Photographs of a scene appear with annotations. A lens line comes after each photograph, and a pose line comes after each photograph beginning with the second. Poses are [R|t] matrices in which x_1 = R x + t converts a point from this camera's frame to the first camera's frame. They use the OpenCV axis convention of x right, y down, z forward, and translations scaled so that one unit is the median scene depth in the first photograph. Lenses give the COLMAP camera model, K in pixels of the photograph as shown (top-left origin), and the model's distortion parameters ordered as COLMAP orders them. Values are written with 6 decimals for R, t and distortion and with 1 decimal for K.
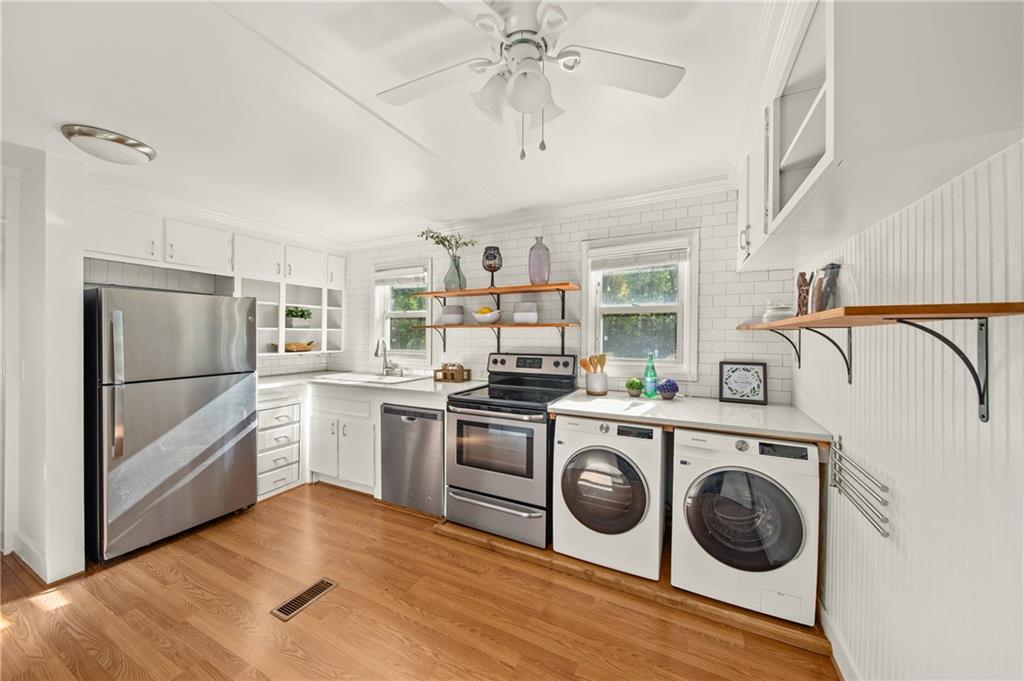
lens RADIAL K [[364.3, 0, 534.3], [0, 364.3, 331.5], [0, 0, 1]] dist [-0.002106, -0.000160]
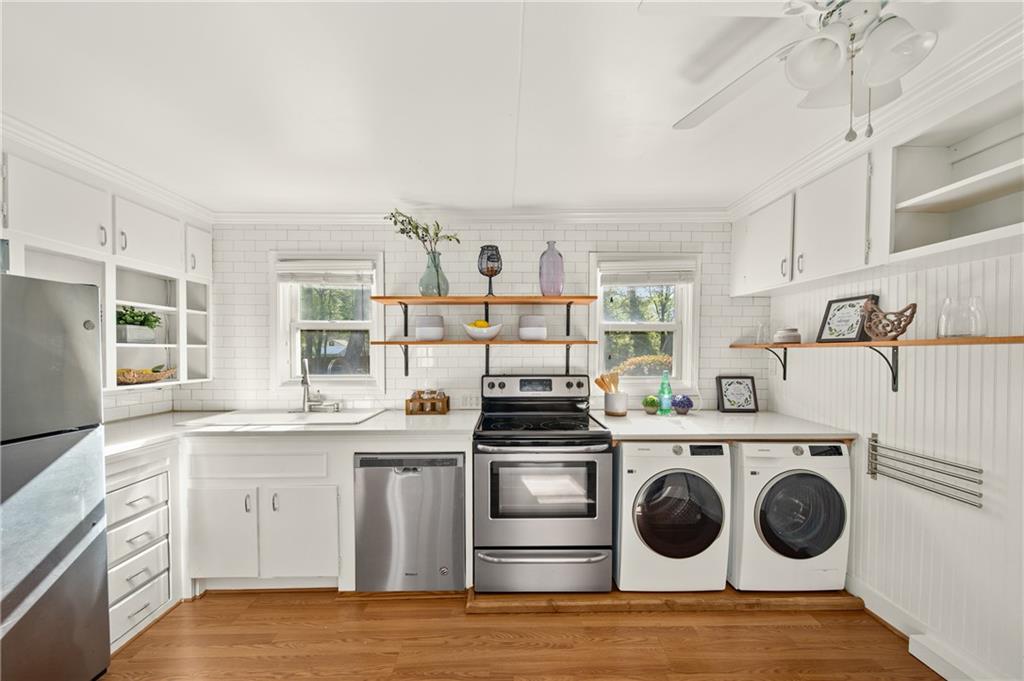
lens RADIAL K [[364.3, 0, 523.8], [0, 364.3, 357.0], [0, 0, 1]] dist [-0.002106, -0.000160]
pose [[0.891459, -0.009710, 0.452997, -0.436433], [-0.000490, 0.999749, 0.022394, -0.001148], [-0.453100, -0.020186, 0.891231, 0.239468]]
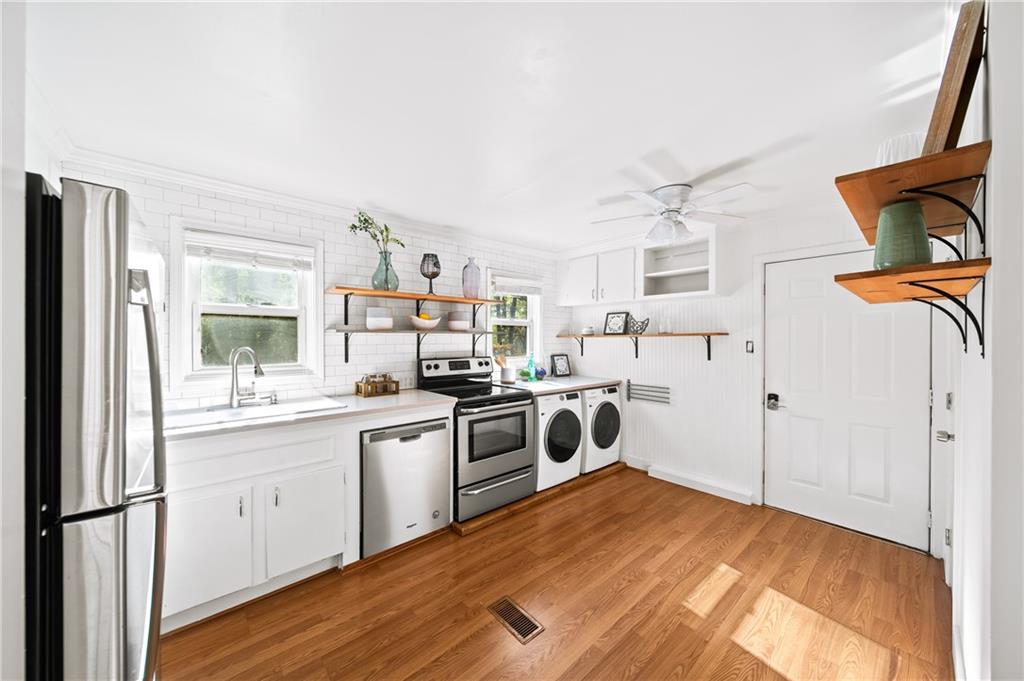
lens RADIAL K [[344.4, 0, 522.5], [0, 344.4, 337.1], [0, 0, 1]] dist [-0.001730, -0.000068]
pose [[0.389616, 0.005340, 0.920962, -0.929061], [-0.003789, 0.999984, -0.004195, 0.001835], [-0.920970, -0.001855, 0.389630, 0.405142]]
